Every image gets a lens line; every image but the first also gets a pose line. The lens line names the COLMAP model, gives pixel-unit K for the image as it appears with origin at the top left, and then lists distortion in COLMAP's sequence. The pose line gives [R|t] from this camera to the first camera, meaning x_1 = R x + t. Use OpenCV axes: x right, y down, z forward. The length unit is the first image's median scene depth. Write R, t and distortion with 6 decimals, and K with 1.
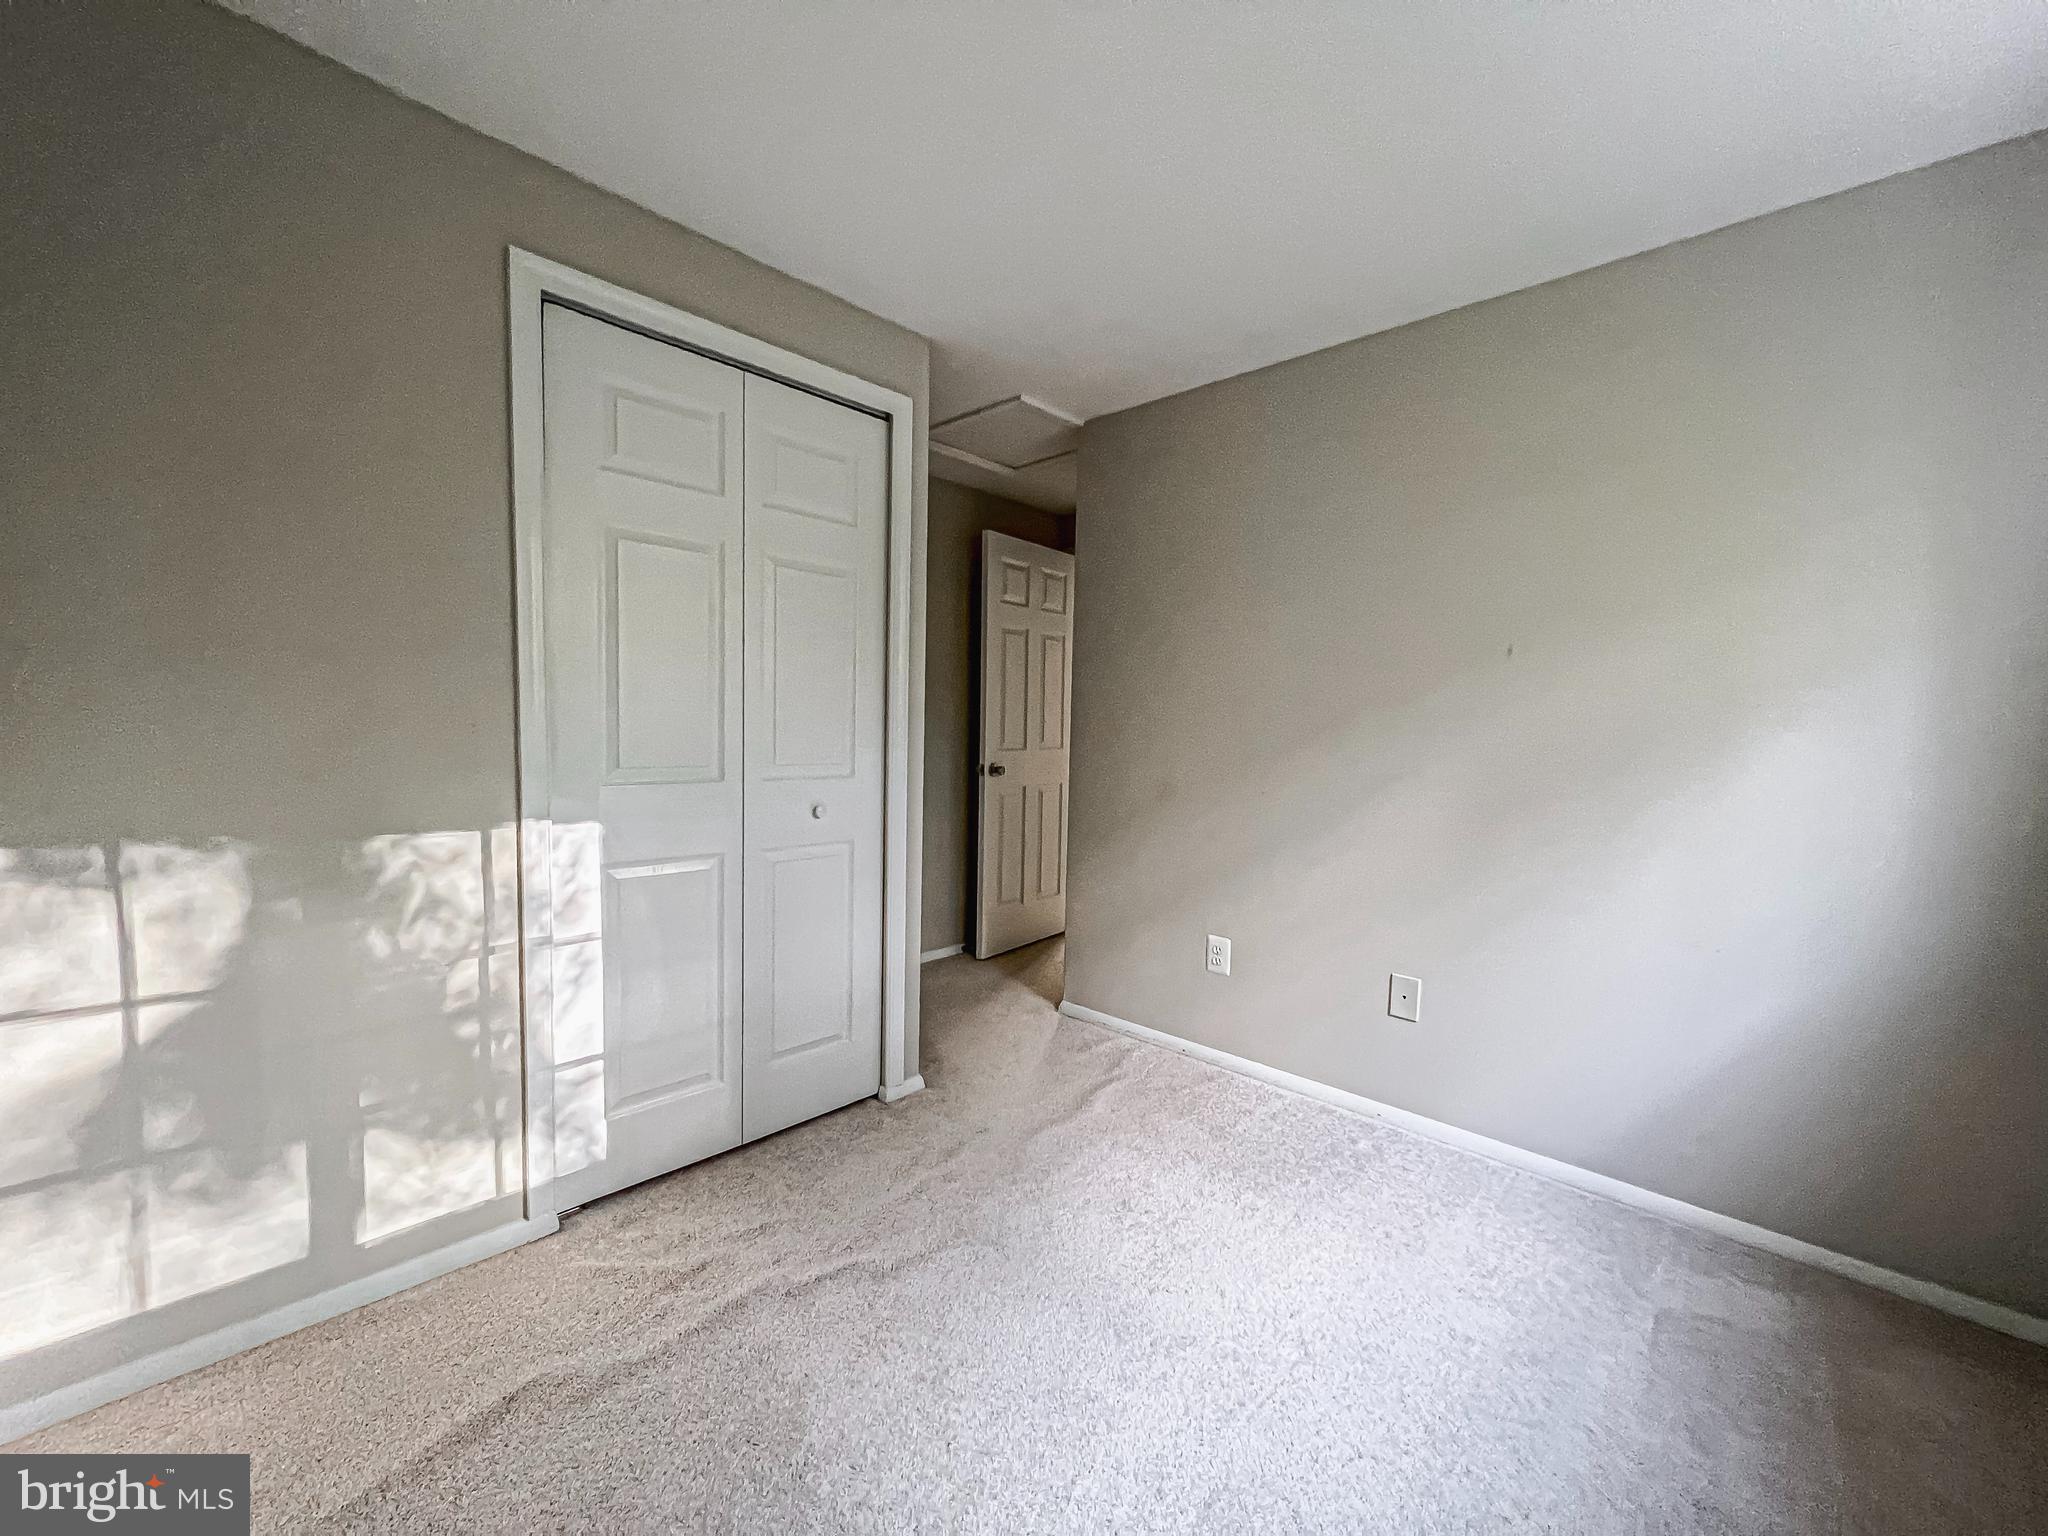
lens RADIAL K [[817.2, 0, 1024.5], [0, 817.2, 777.3], [0, 0, 1]] dist [-0.002810, 0.000452]
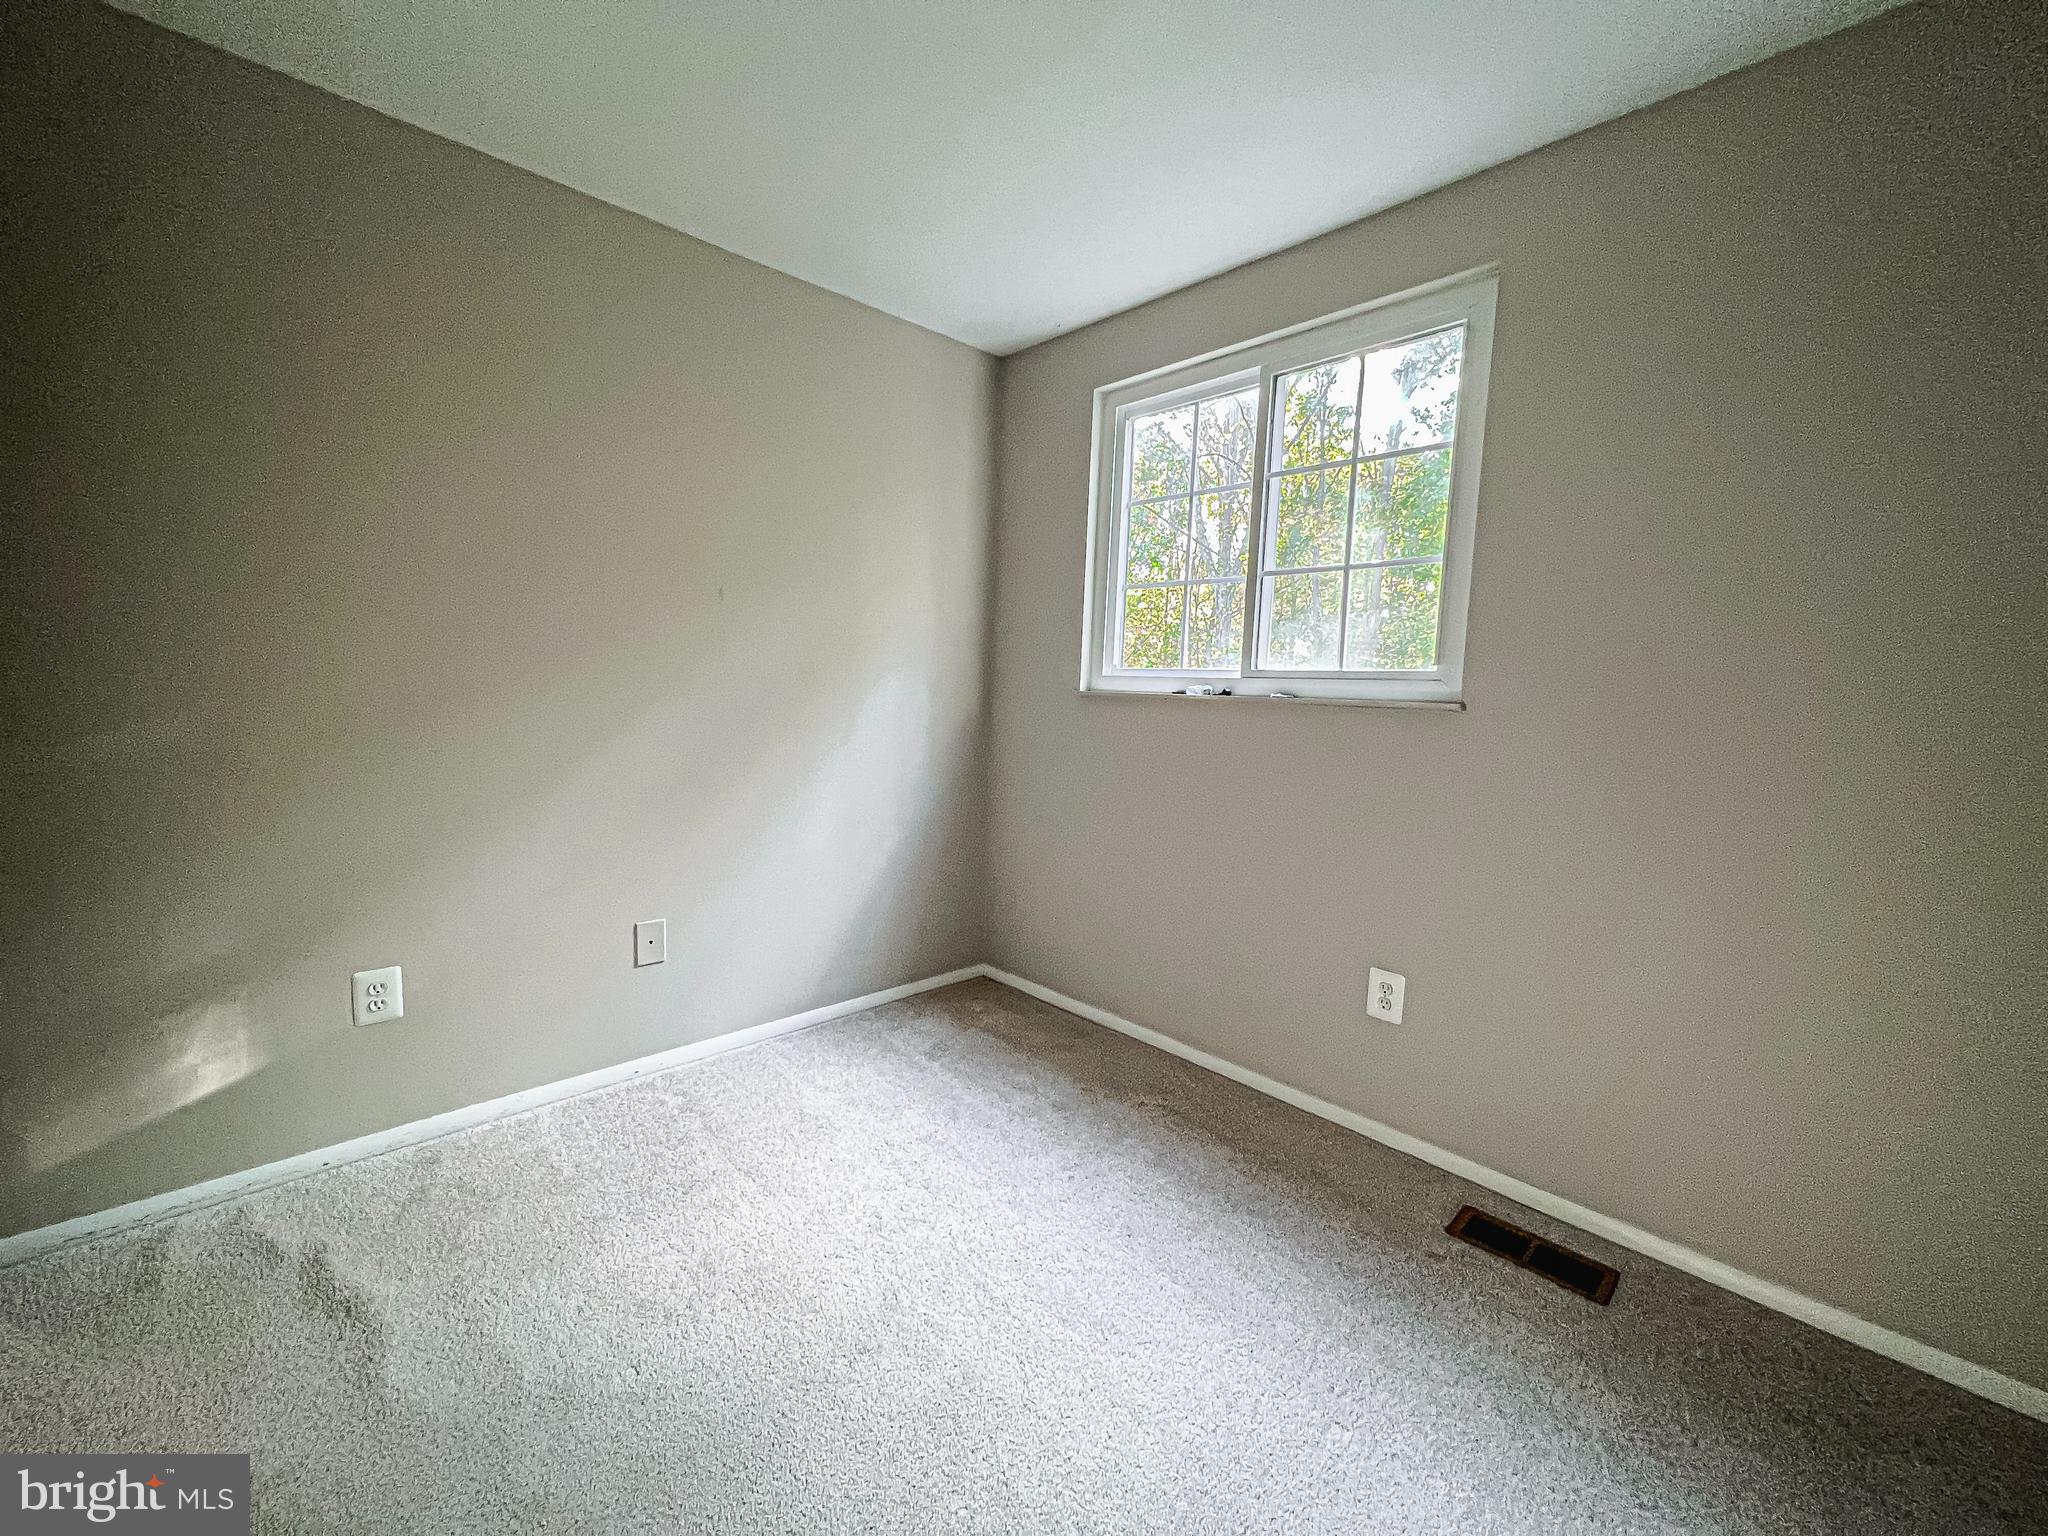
lens RADIAL K [[817.2, 0, 1024.5], [0, 817.2, 777.3], [0, 0, 1]] dist [-0.002810, 0.000452]
pose [[0.045024, -0.132827, 0.990116, -0.446462], [0.036049, 0.990692, 0.131264, -0.034835], [-0.998335, 0.029782, 0.049394, 0.500115]]
